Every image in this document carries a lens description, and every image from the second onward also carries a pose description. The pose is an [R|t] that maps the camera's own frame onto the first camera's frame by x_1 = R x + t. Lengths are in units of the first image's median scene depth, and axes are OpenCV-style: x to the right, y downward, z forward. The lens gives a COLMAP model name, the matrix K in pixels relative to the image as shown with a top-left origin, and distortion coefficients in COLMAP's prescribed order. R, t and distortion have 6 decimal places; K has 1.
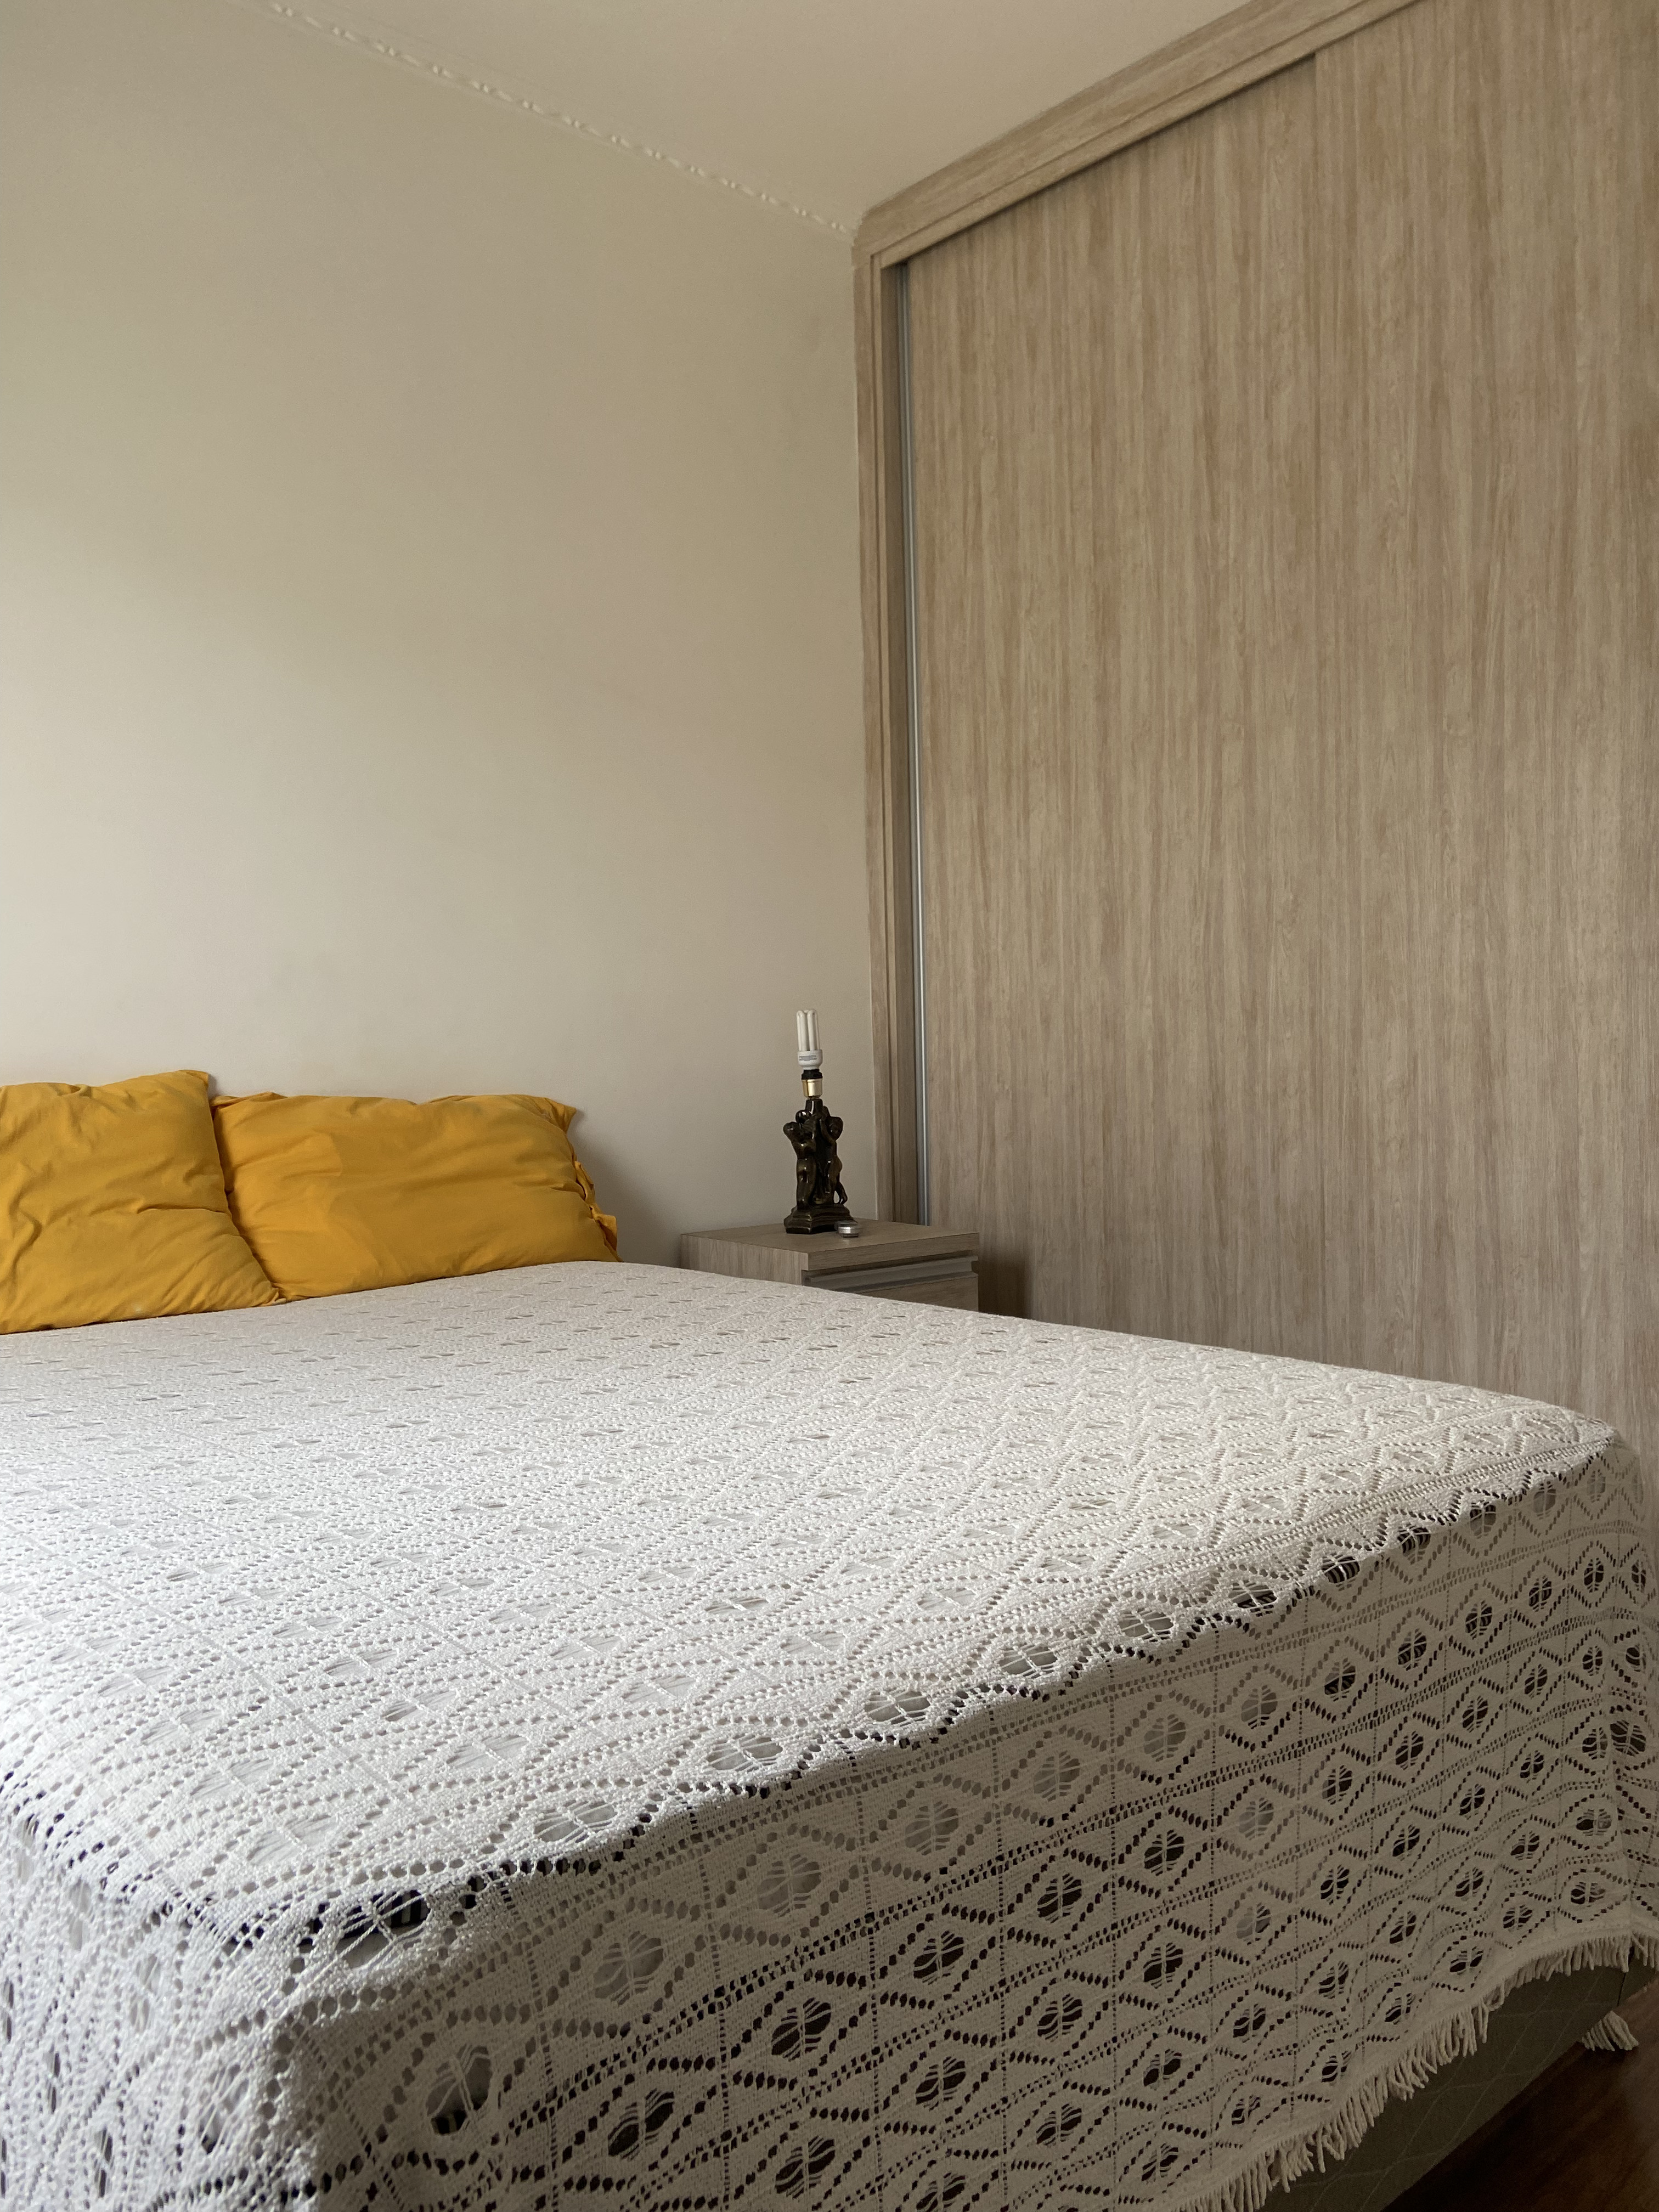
lens RADIAL K [[1675.9, 0, 833.5], [0, 1675.9, 1080.3], [0, 0, 1]] dist [0.124117, -0.152909]
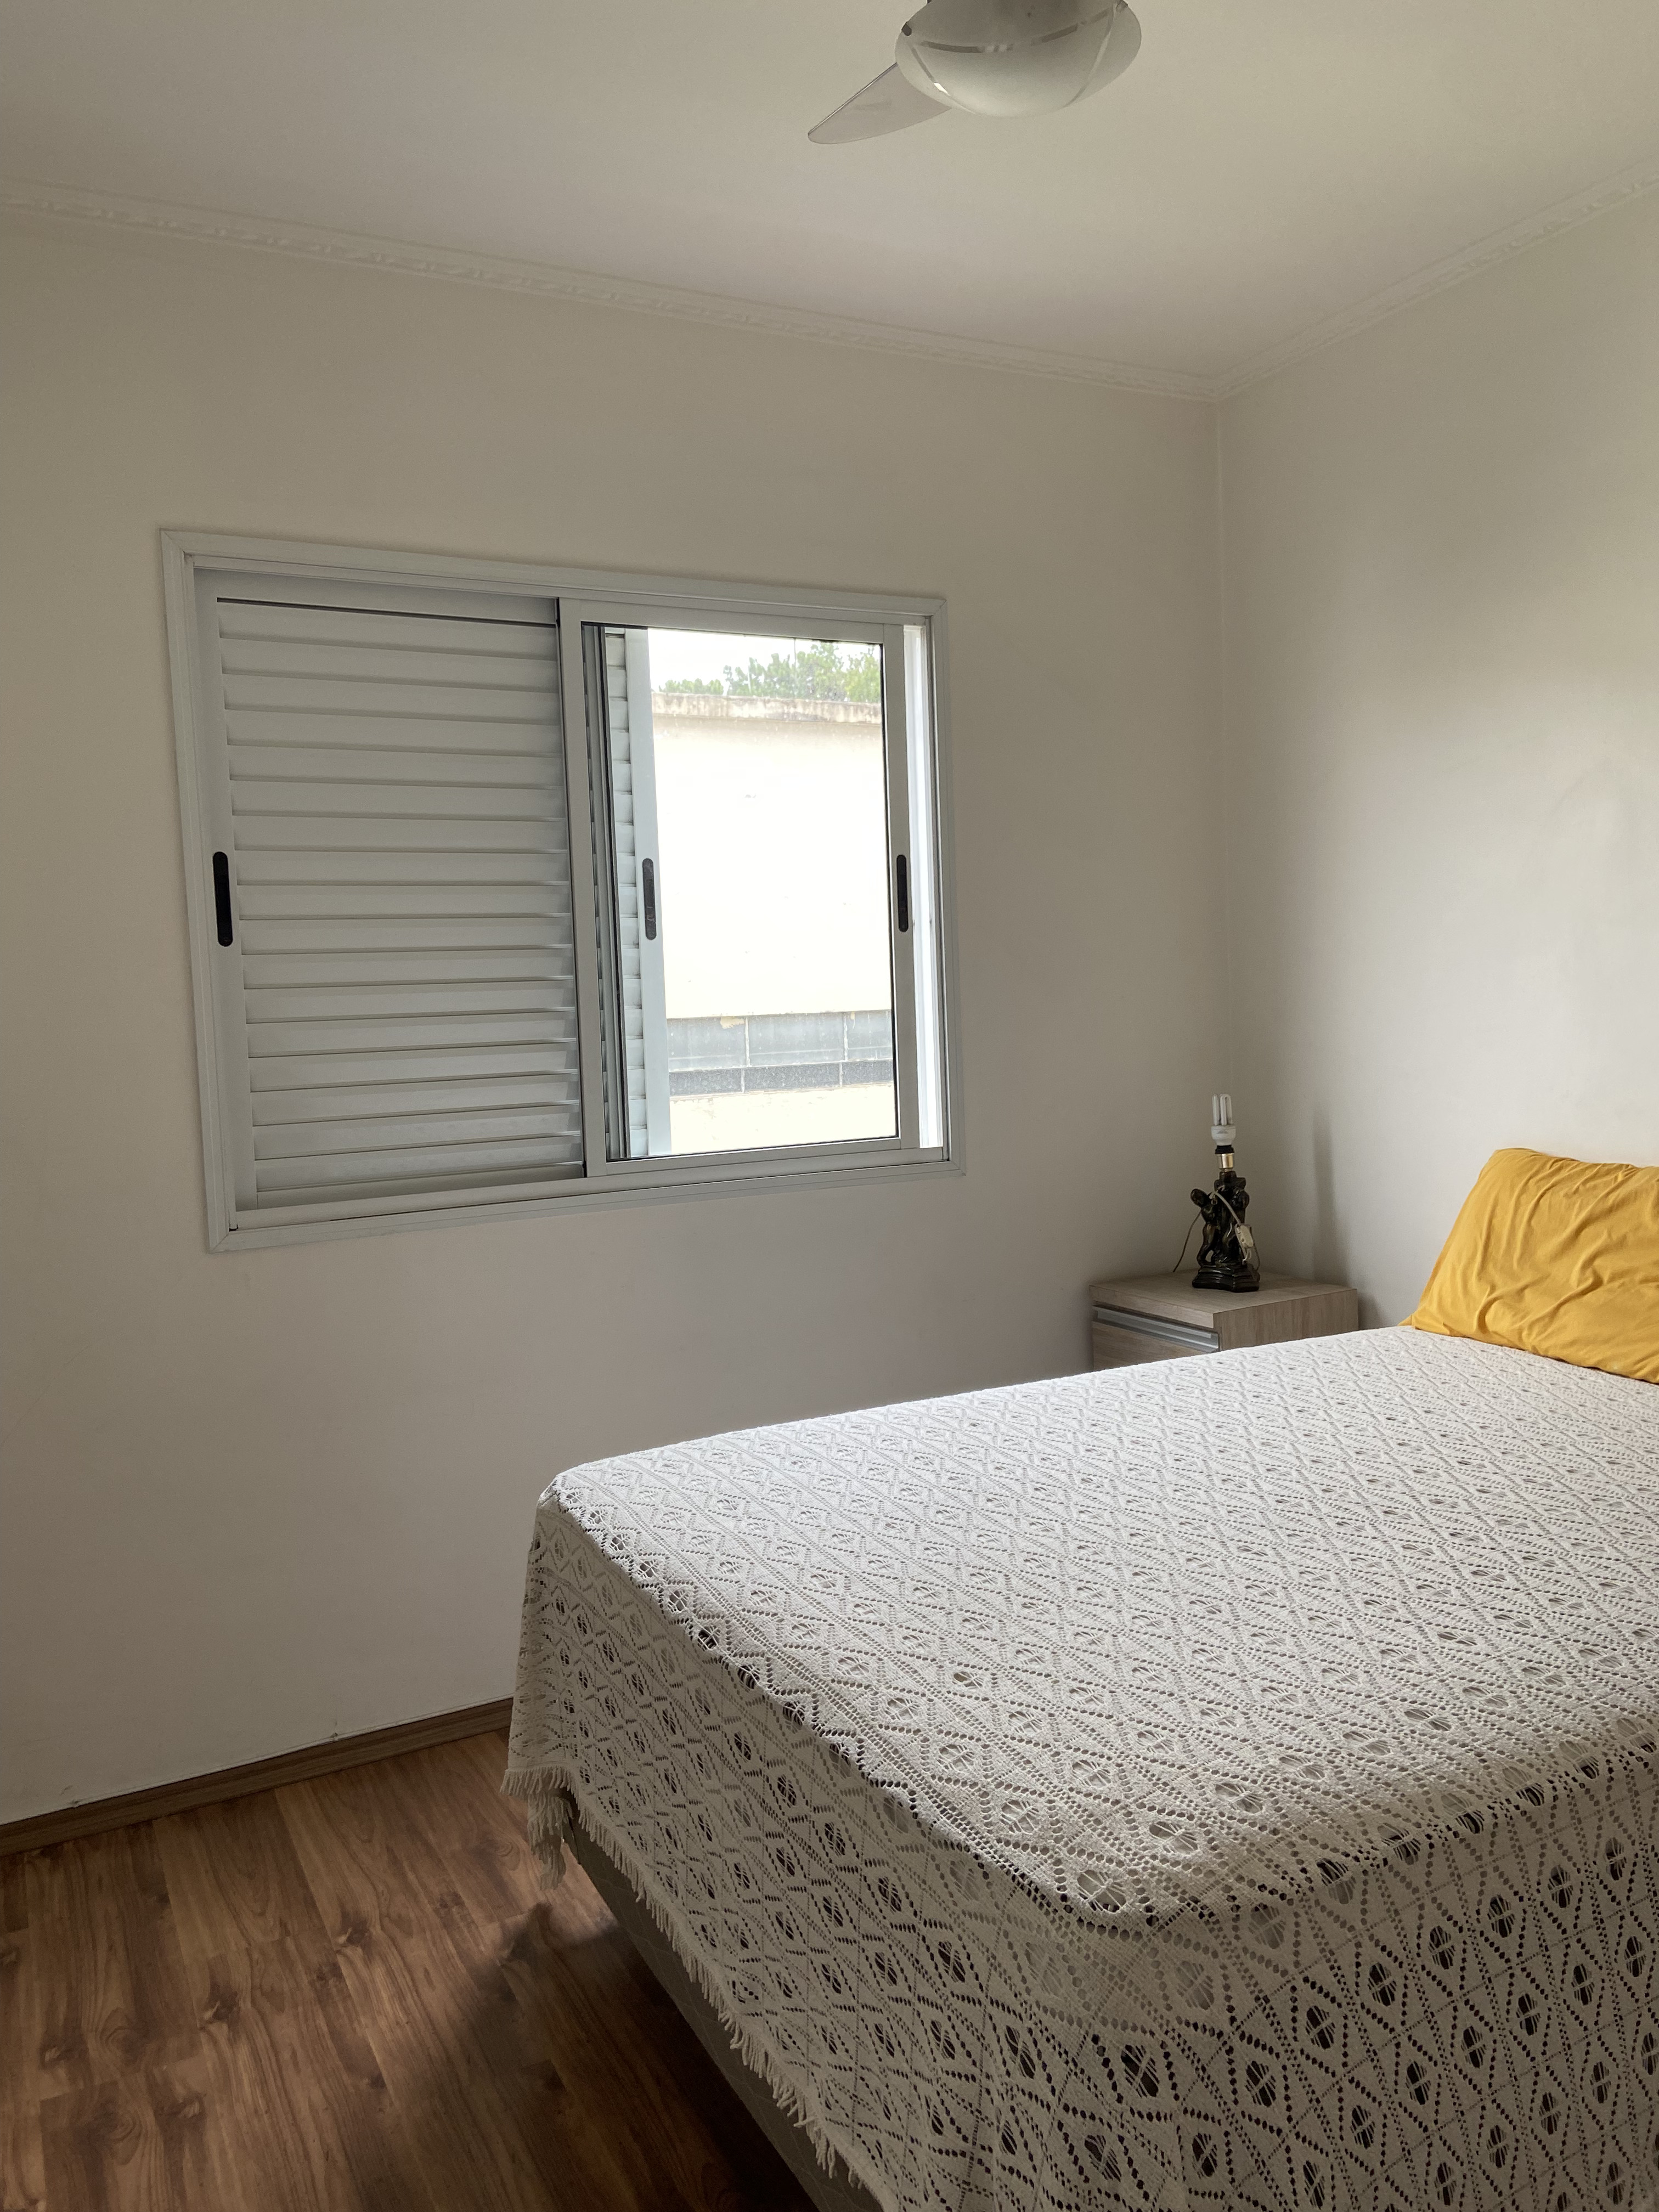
lens RADIAL K [[1675.9, 0, 833.5], [0, 1675.9, 1080.3], [0, 0, 1]] dist [0.124117, -0.152909]
pose [[-0.249023, 0.091064, -0.964207, 1.644557], [0.017623, 0.995831, 0.089499, -0.348058], [0.968337, 0.005295, -0.249590, 1.448736]]
